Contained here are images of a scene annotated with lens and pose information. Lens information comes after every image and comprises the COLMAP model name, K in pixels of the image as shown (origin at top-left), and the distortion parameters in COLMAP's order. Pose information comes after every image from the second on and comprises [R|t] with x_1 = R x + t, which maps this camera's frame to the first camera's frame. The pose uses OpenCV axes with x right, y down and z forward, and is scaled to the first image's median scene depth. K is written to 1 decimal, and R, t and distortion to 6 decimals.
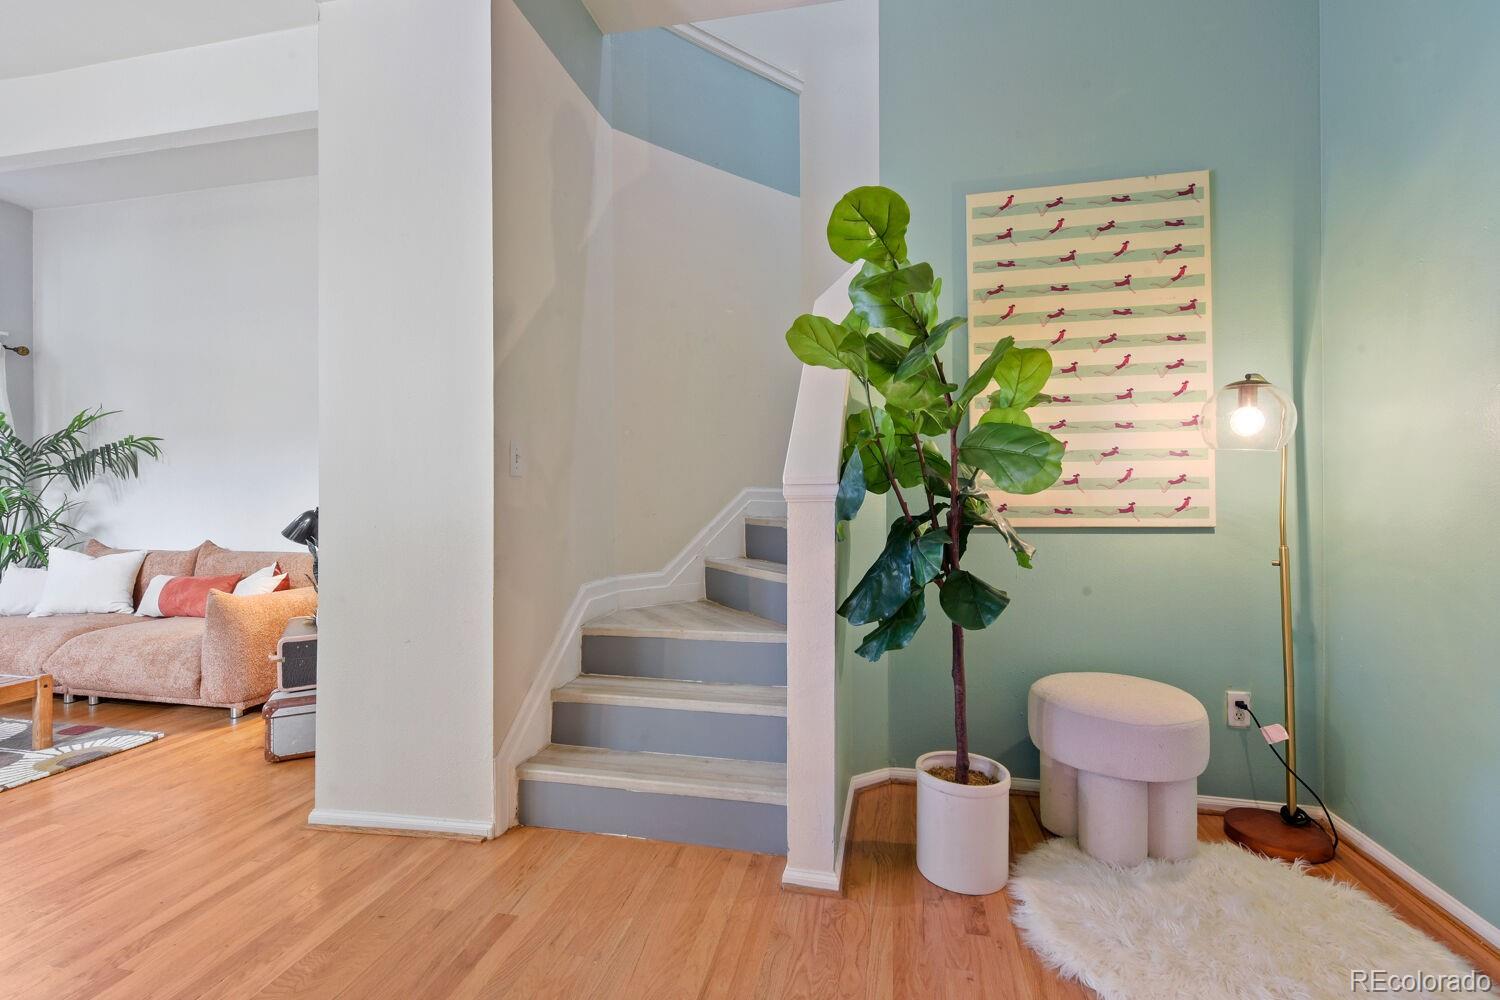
lens RADIAL K [[673.2, 0, 743.3], [0, 673.2, 497.9], [0, 0, 1]] dist [0.008248, -0.001246]
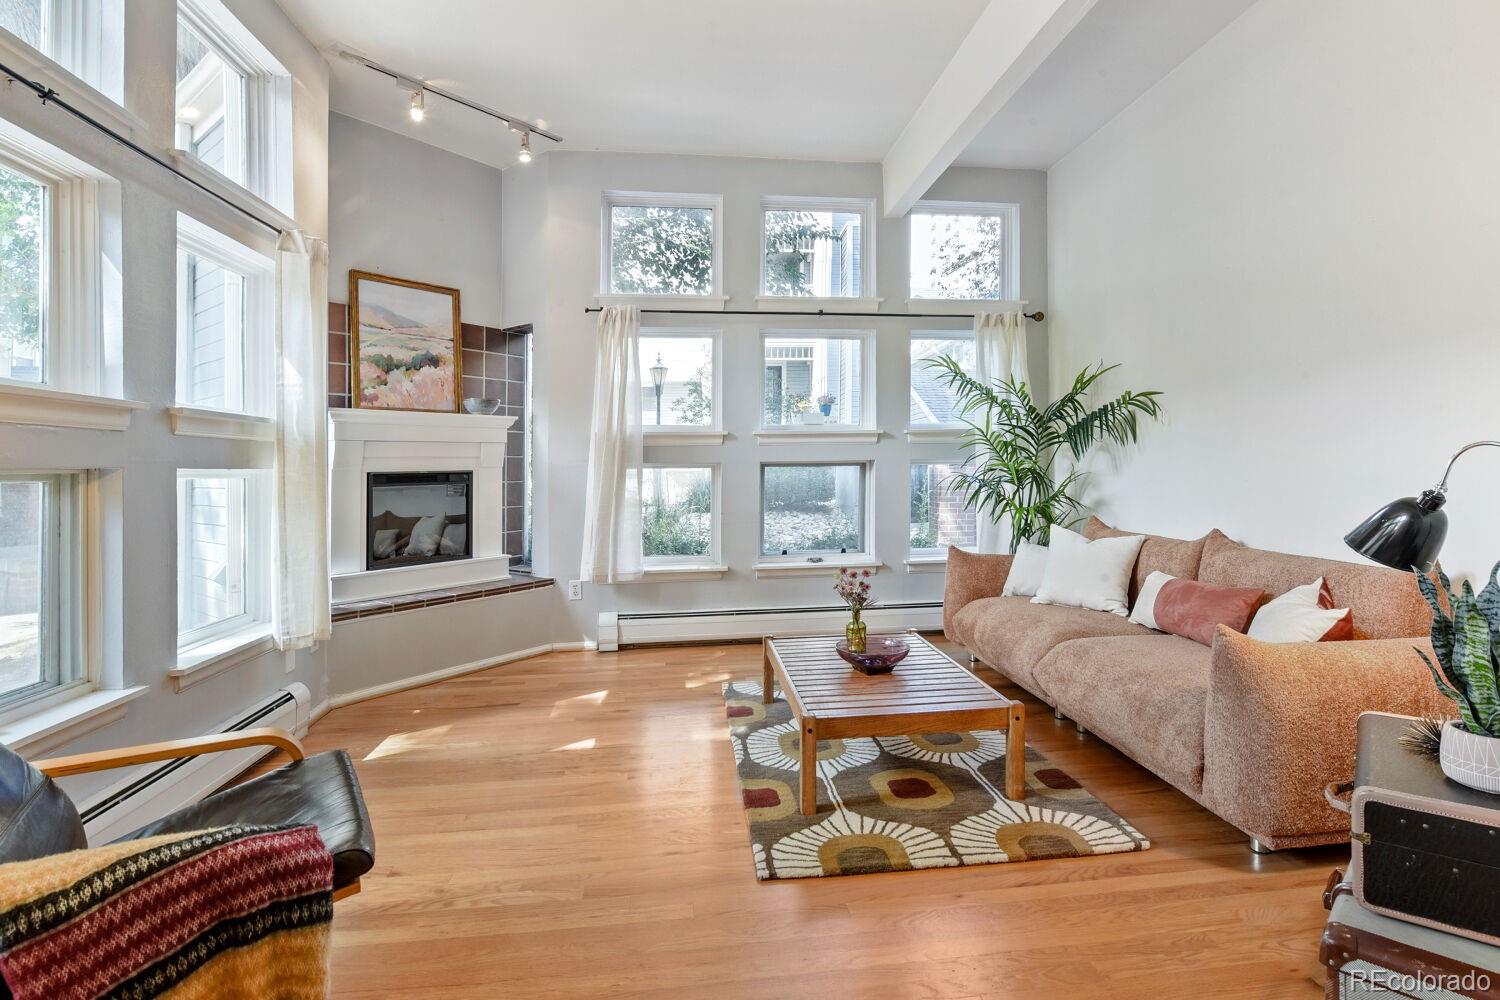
lens RADIAL K [[718.5, 0, 740.5], [0, 718.5, 471.6], [0, 0, 1]] dist [-0.006743, -0.000845]
pose [[0.305986, 0.005178, -0.952022, -0.248769], [0.007919, 0.999937, 0.007984, -0.007357], [0.952003, -0.009982, 0.305926, 0.320899]]
